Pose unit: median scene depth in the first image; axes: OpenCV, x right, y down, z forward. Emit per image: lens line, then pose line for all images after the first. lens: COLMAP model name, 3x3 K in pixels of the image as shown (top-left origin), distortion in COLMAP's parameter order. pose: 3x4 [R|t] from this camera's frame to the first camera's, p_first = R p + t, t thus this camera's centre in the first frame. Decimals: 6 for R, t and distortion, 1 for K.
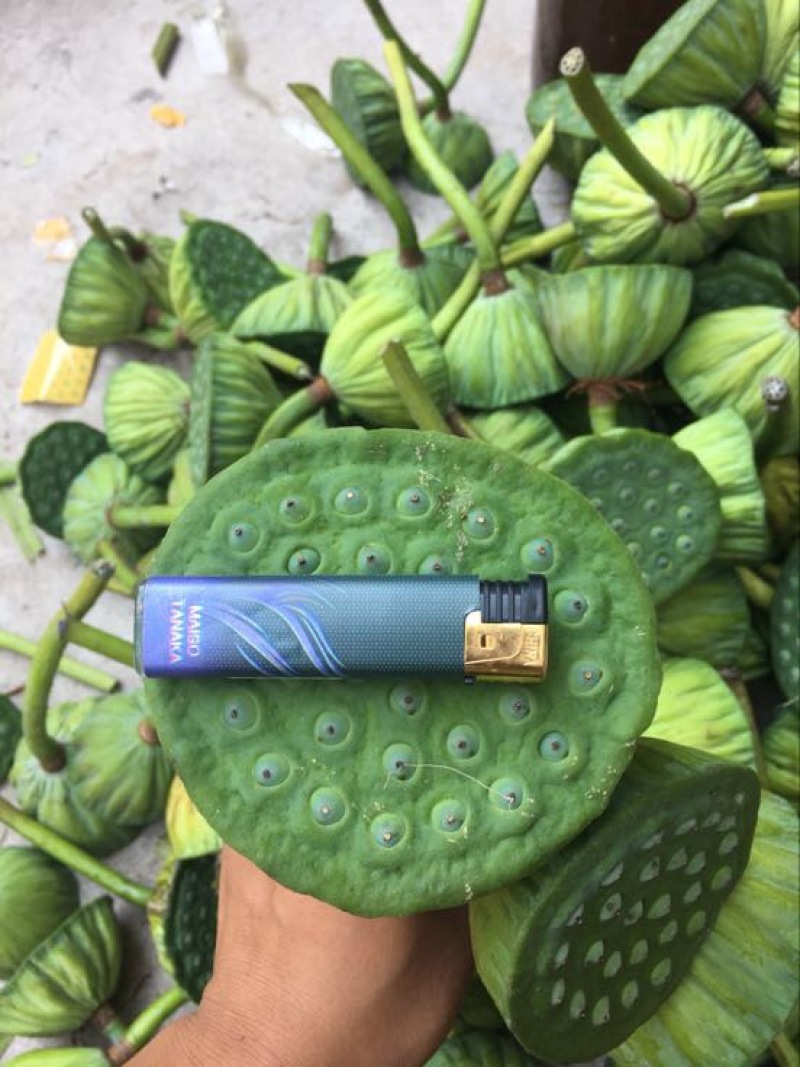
lens RADIAL K [[977.6, 0, 473.9], [0, 977.6, 564.9], [0, 0, 1]] dist [0.099255, -0.151867]
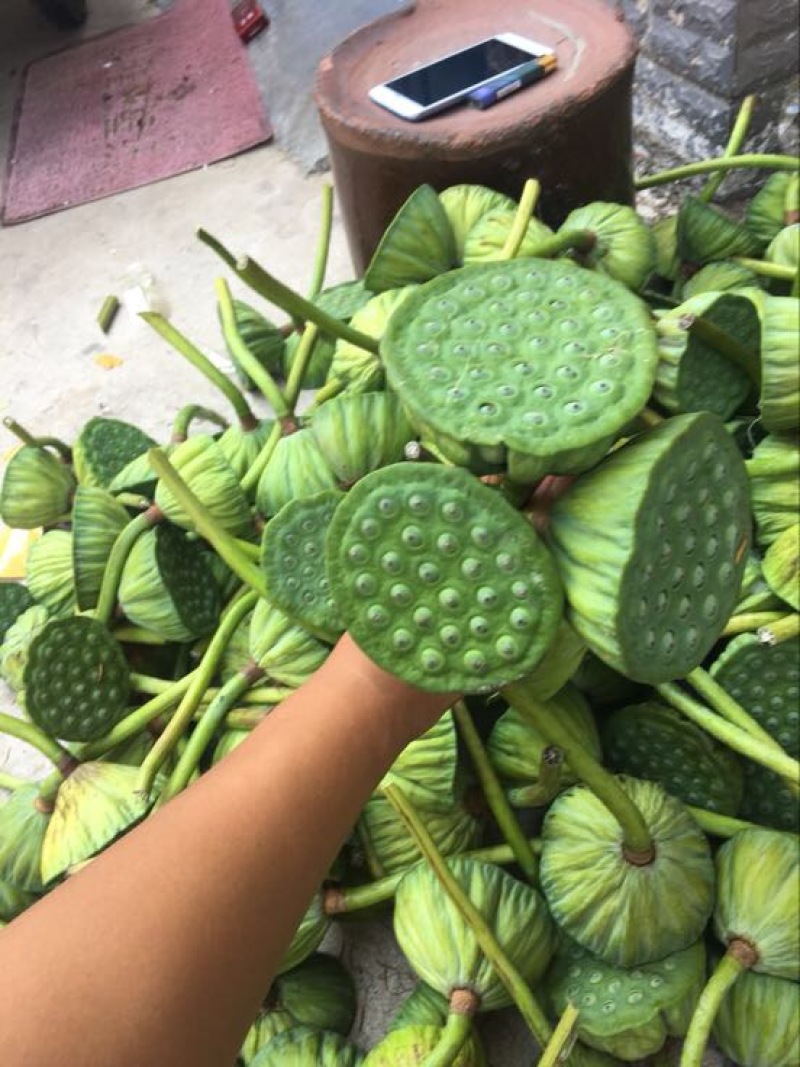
lens RADIAL K [[913.5, 0, 400.0], [0, 913.5, 533.5], [0, 0, 1]] dist [0.087921, -0.130277]
pose [[0.991776, -0.114490, -0.057214, 0.181046], [0.098609, 0.968492, -0.228690, 0.124502], [0.081594, 0.221167, 0.971817, -0.135007]]
